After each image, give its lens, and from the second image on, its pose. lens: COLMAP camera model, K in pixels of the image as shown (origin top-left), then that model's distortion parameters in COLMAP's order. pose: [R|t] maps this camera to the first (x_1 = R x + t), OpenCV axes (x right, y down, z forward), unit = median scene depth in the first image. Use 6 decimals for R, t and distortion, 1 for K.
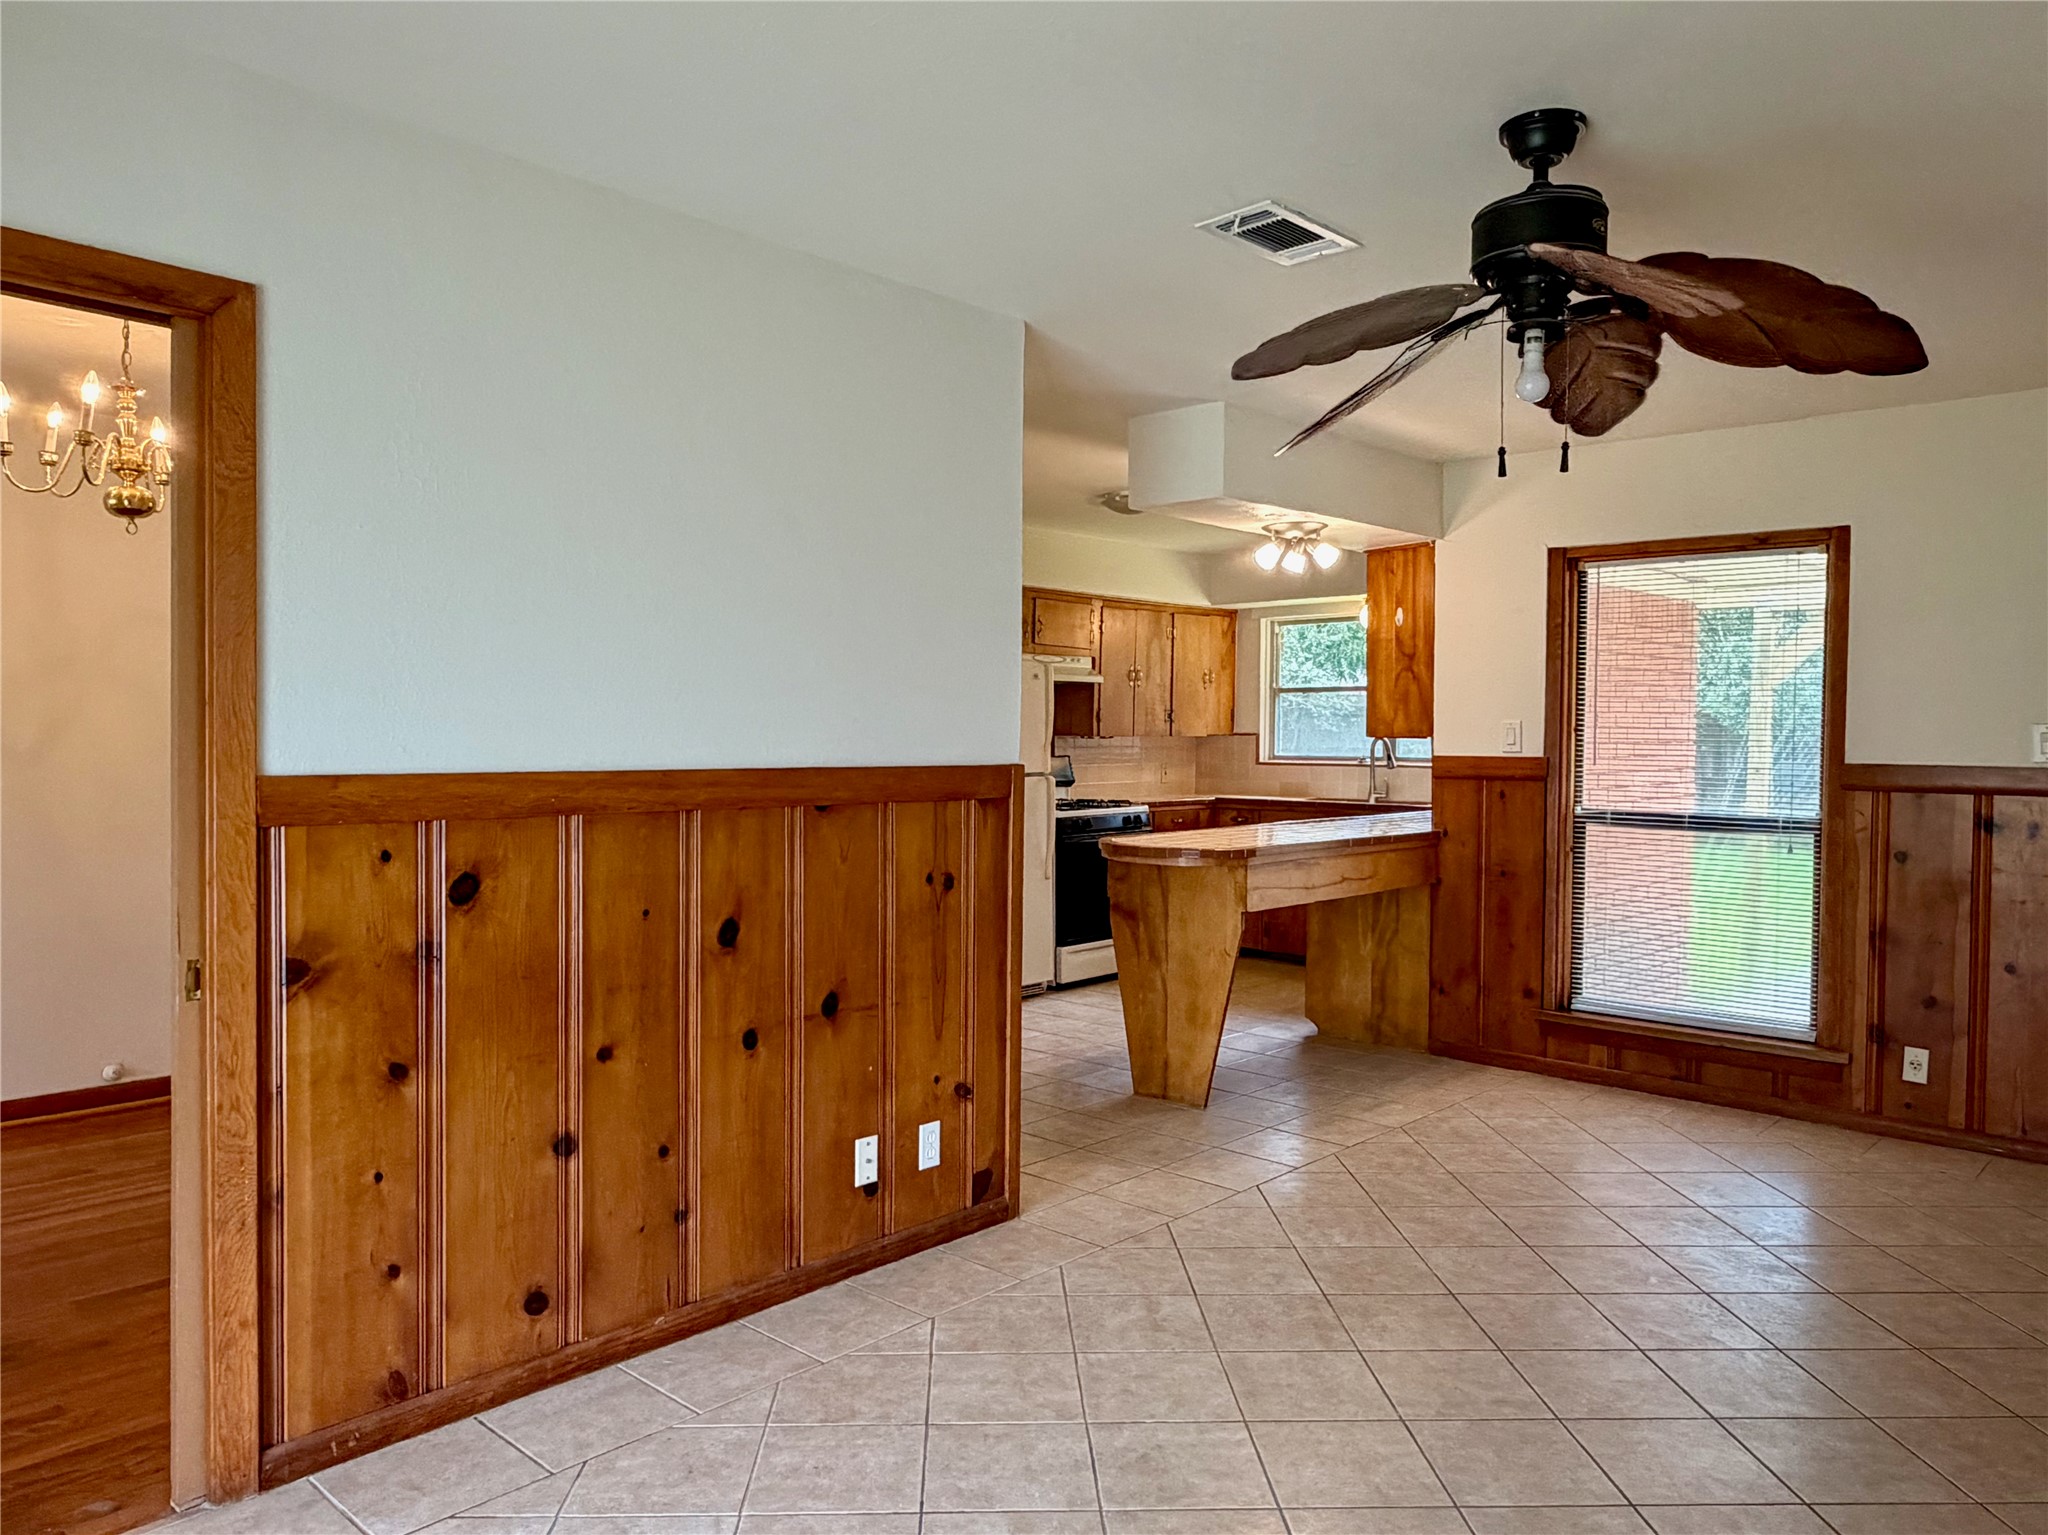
lens RADIAL K [[1394.4, 0, 1024.0], [0, 1394.4, 767.5], [0, 0, 1]] dist [-0.004641, -0.000432]
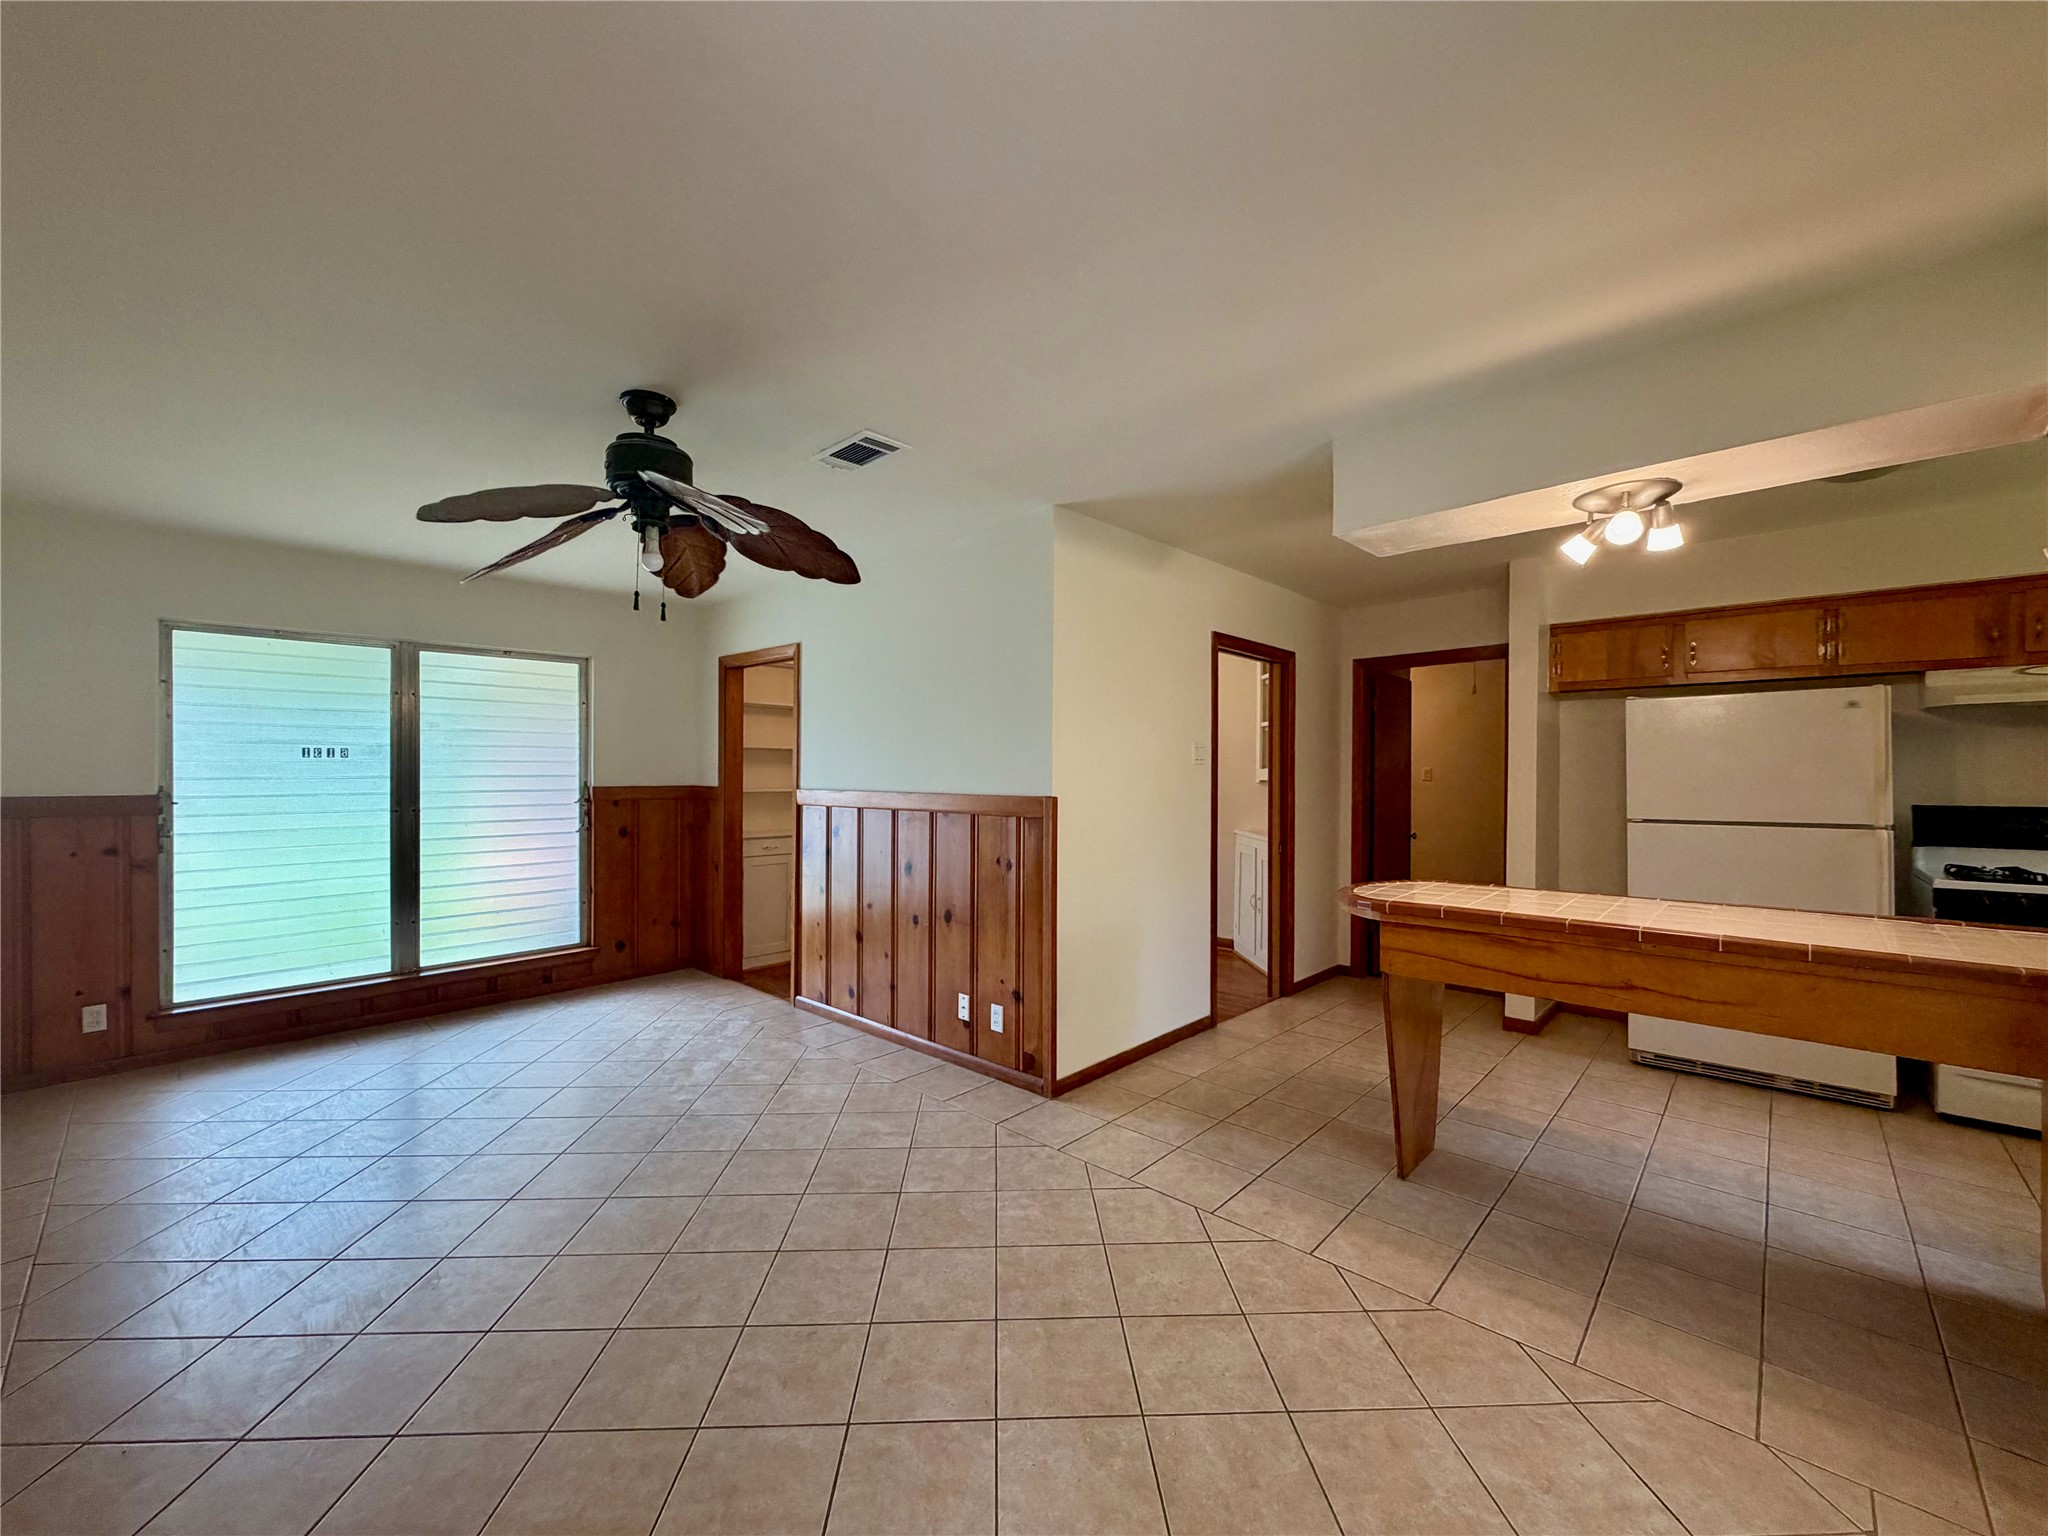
lens RADIAL K [[818.6, 0, 1024.0], [0, 818.6, 768.0], [0, 0, 1]] dist [0.000281, 0.000205]
pose [[0.007969, -0.002425, -0.999965, 0.422503], [-0.023149, 0.999729, -0.002609, -0.015201], [0.999700, 0.023169, 0.007911, 0.459190]]
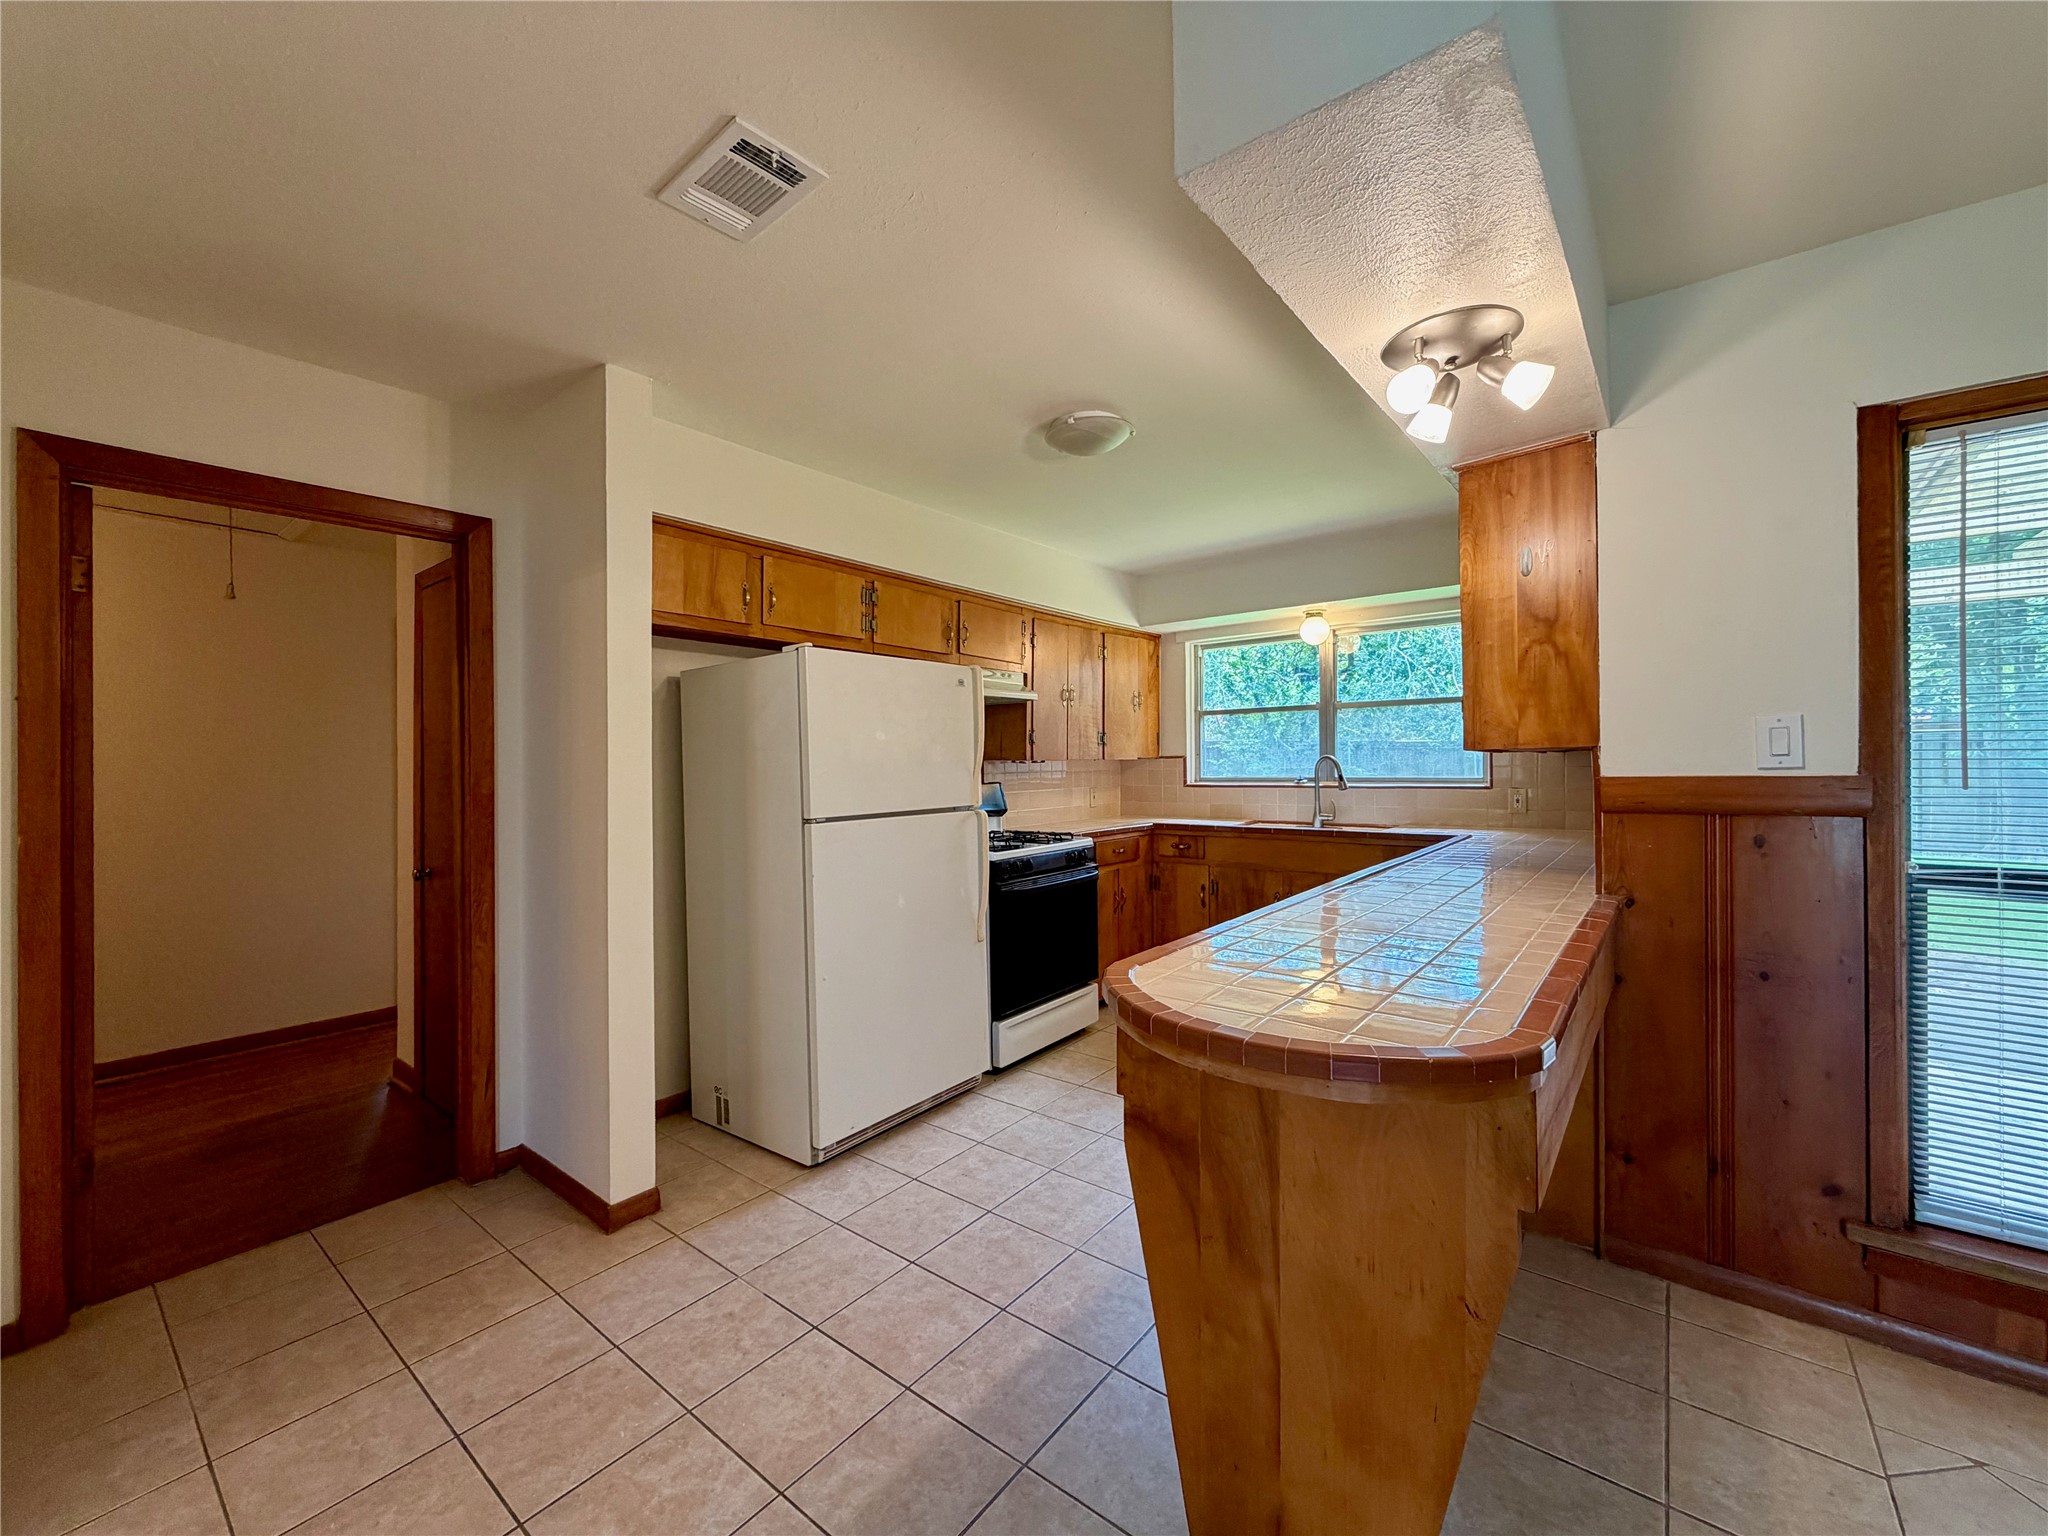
lens RADIAL K [[818.6, 0, 1024.0], [0, 818.6, 768.0], [0, 0, 1]] dist [0.000281, 0.000205]
pose [[0.996777, -0.017794, 0.078229, 0.006128], [0.019372, 0.999623, -0.019455, -0.007369], [-0.077853, 0.020908, 0.996746, 0.481414]]
